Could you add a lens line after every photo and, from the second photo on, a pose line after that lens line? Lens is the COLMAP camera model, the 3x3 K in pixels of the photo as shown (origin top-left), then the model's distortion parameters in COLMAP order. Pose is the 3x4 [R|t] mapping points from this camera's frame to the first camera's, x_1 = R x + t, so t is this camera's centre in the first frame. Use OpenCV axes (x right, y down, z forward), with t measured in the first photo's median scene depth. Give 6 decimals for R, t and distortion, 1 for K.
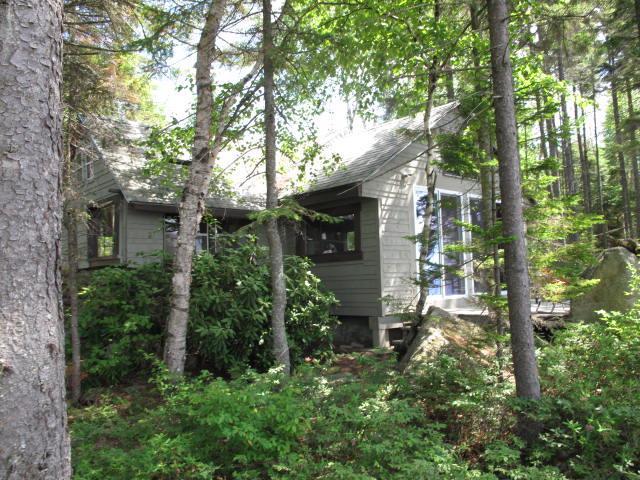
lens RADIAL K [[564.5, 0, 320.0], [0, 564.5, 240.0], [0, 0, 1]] dist [-0.159349, 0.167122]
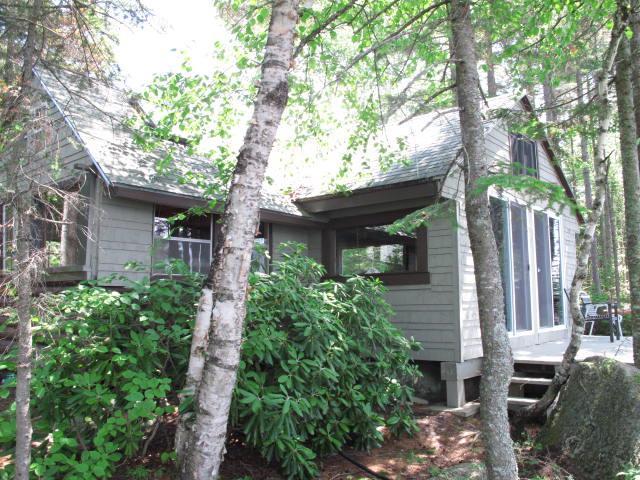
lens RADIAL K [[533.5, 0, 320.0], [0, 533.5, 240.0], [0, 0, 1]] dist [-0.110834, 0.001662]
pose [[0.988245, 0.041327, 0.147187, -0.223758], [-0.035087, 0.998382, -0.044741, 0.017705], [-0.148798, 0.039050, 0.988096, 0.433287]]
